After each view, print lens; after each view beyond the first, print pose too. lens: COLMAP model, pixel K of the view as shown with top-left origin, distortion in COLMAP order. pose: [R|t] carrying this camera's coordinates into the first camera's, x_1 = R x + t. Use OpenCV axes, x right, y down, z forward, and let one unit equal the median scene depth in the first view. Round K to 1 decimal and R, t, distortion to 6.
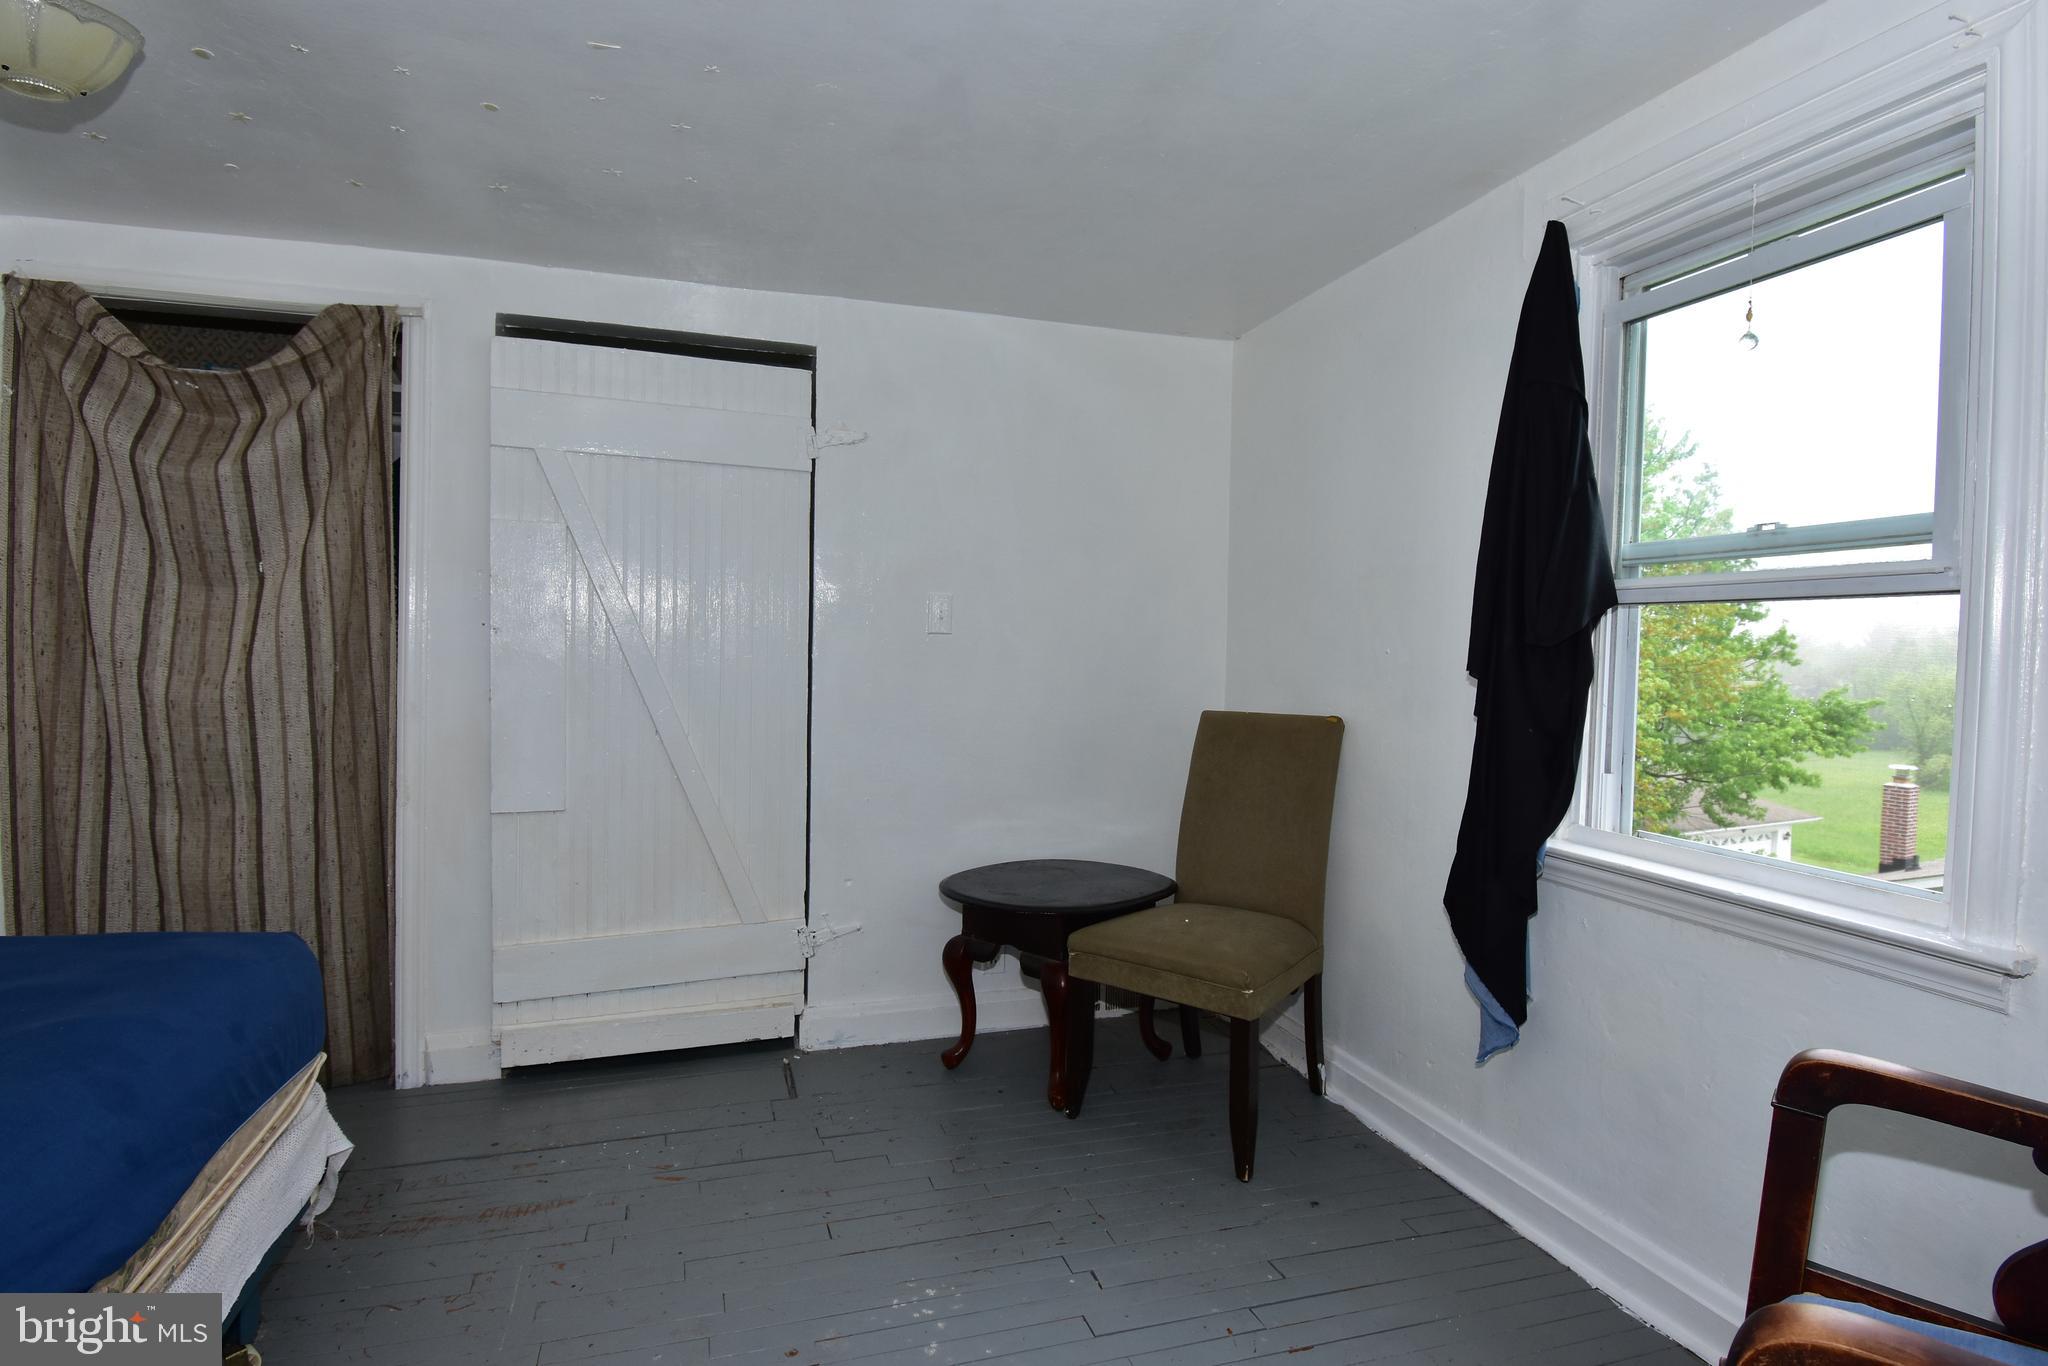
lens RADIAL K [[1041.4, 0, 1024.0], [0, 1041.4, 683.0], [0, 0, 1]] dist [0.002923, -0.022107]
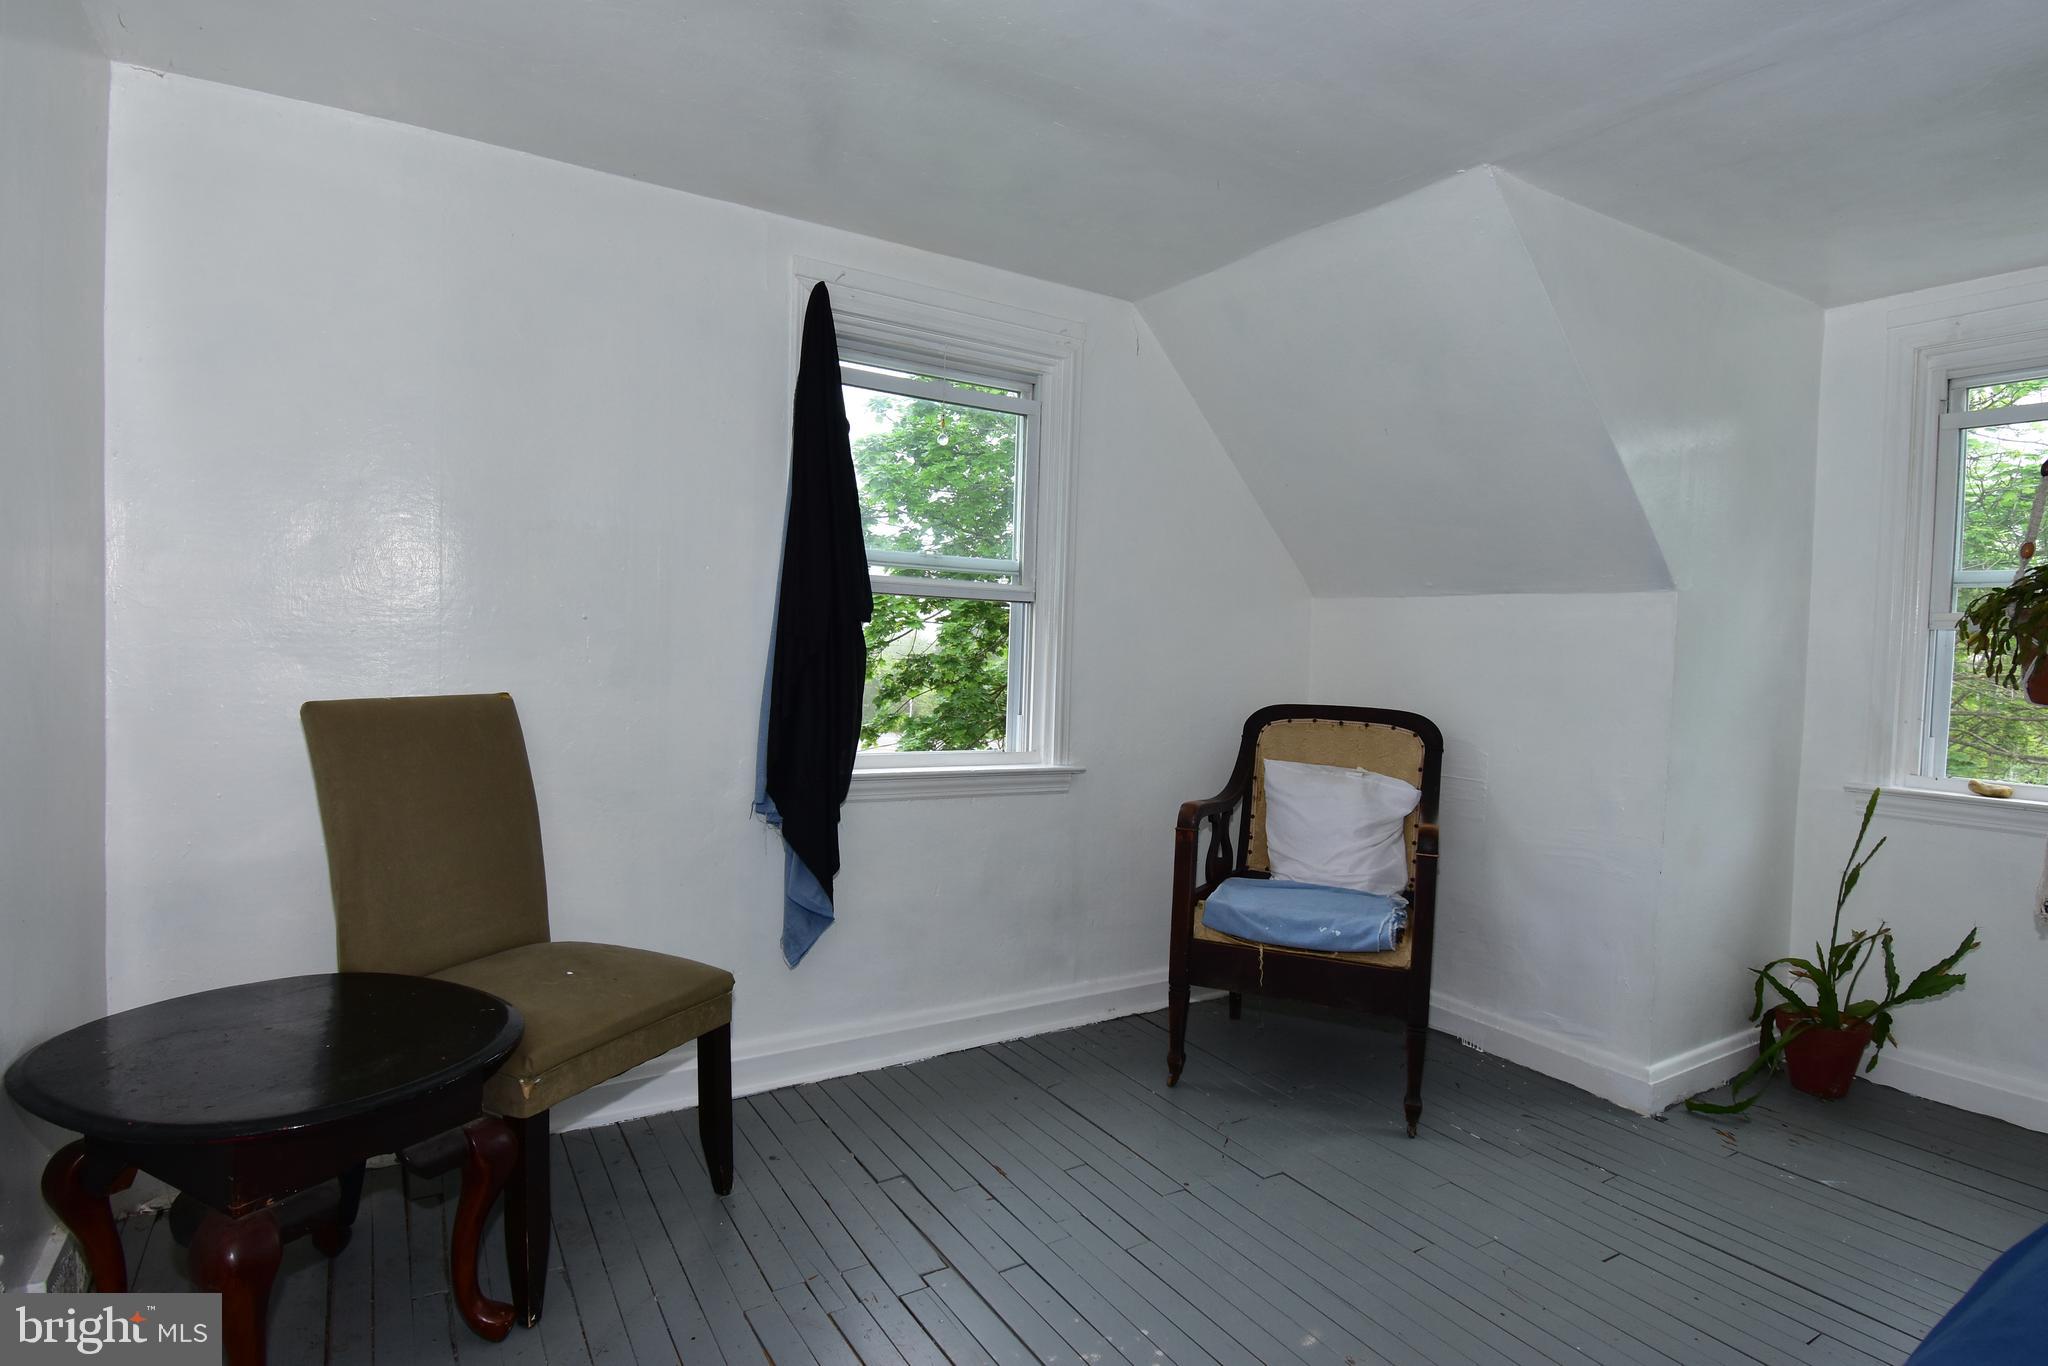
lens RADIAL K [[1041.4, 0, 1024.0], [0, 1041.4, 683.0], [0, 0, 1]] dist [0.002923, -0.022107]
pose [[-0.255877, -0.056874, 0.965035, -0.829482], [0.003328, 0.998210, 0.059712, -0.031327], [-0.966704, 0.018491, -0.255230, 1.119313]]
